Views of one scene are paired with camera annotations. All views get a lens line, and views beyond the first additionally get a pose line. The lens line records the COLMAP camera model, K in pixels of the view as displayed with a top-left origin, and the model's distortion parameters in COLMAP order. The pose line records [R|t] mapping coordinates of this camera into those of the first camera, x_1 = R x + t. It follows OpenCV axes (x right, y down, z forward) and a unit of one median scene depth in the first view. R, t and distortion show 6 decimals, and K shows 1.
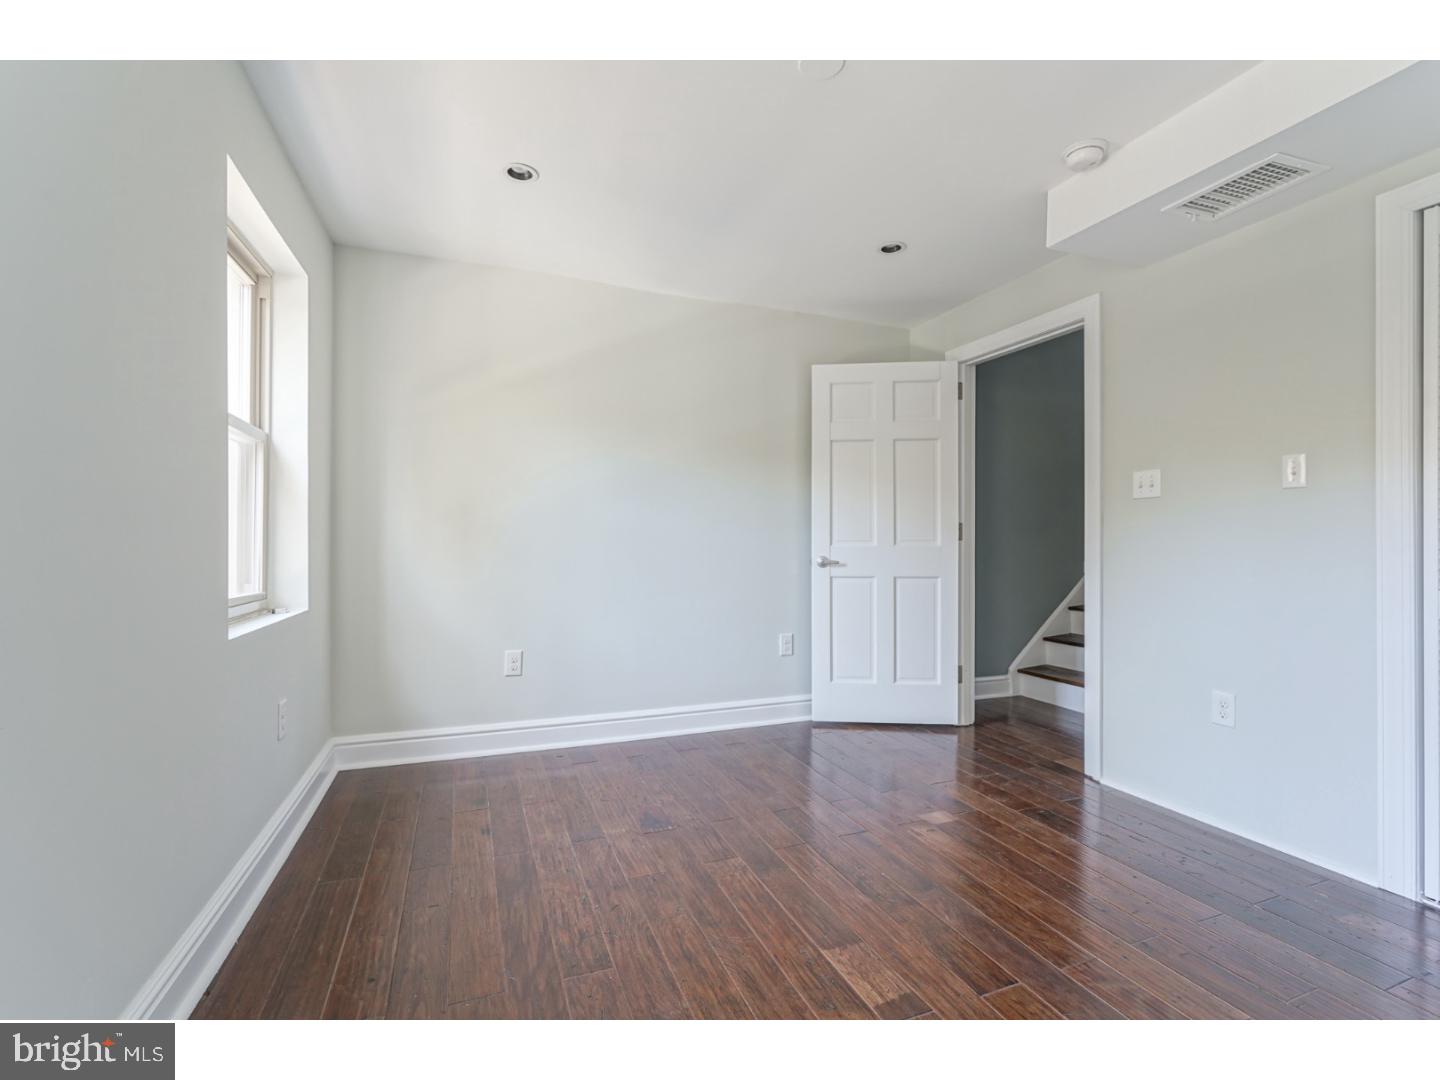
lens RADIAL K [[670.1, 0, 728.3], [0, 670.1, 538.8], [0, 0, 1]] dist [-0.001406, 0.000345]
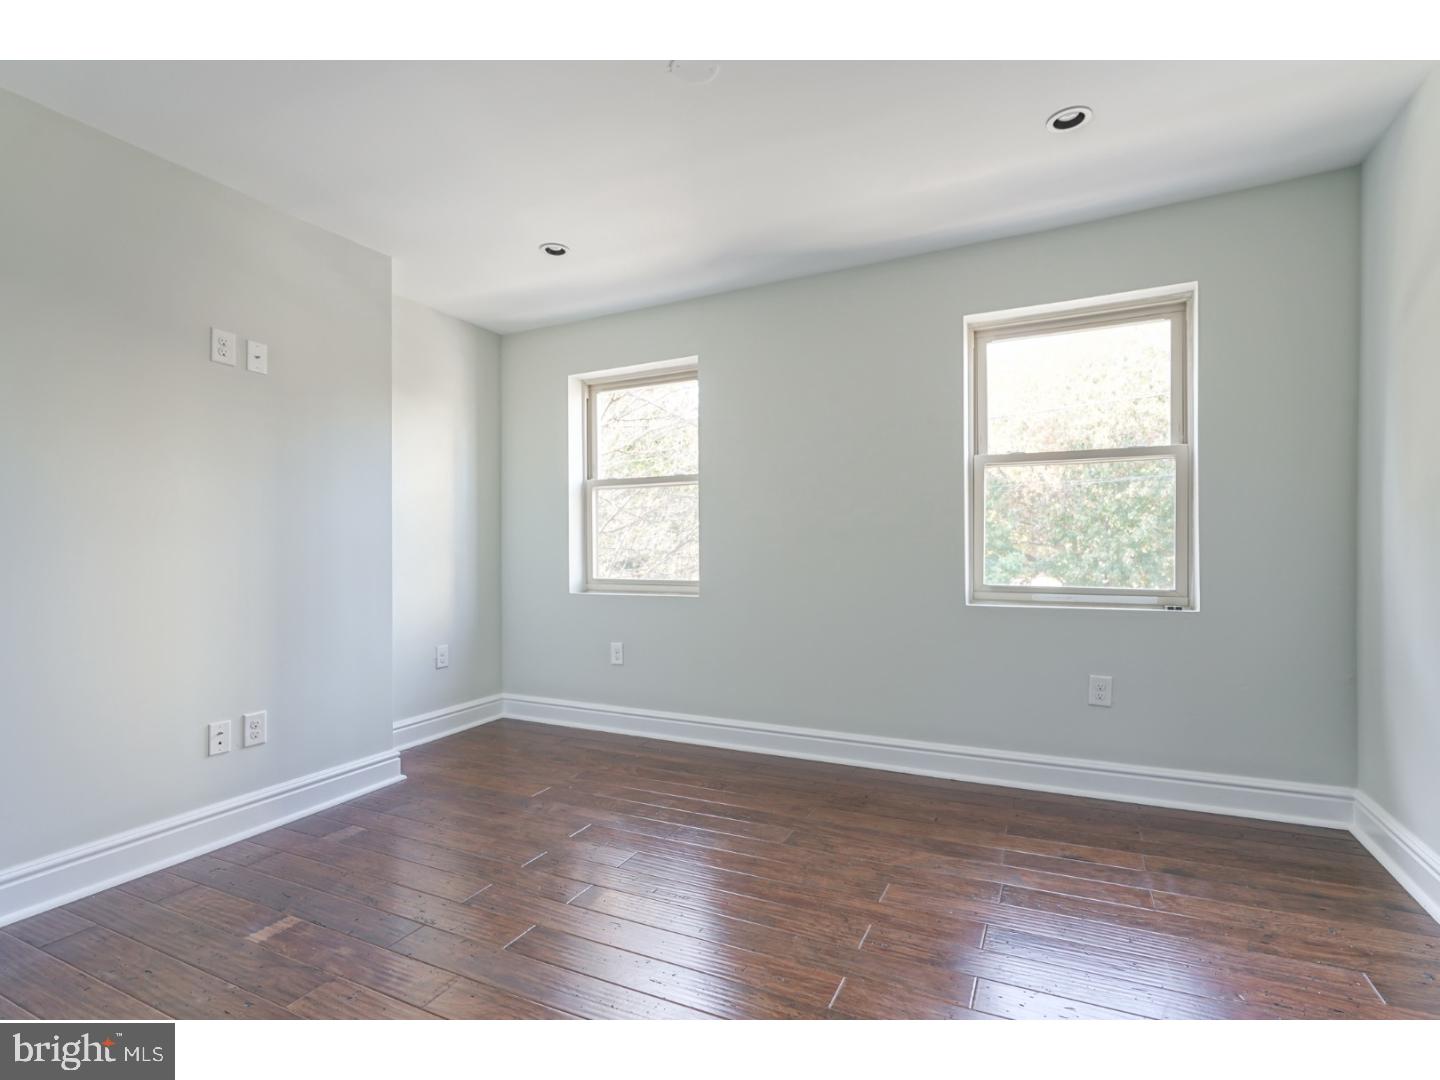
lens RADIAL K [[670.1, 0, 728.3], [0, 670.1, 538.8], [0, 0, 1]] dist [-0.001406, 0.000345]
pose [[-0.722832, 0.003023, -0.691017, 0.698198], [0.009584, 0.999938, -0.005652, 0.007699], [0.690957, -0.010708, -0.722817, 1.554436]]
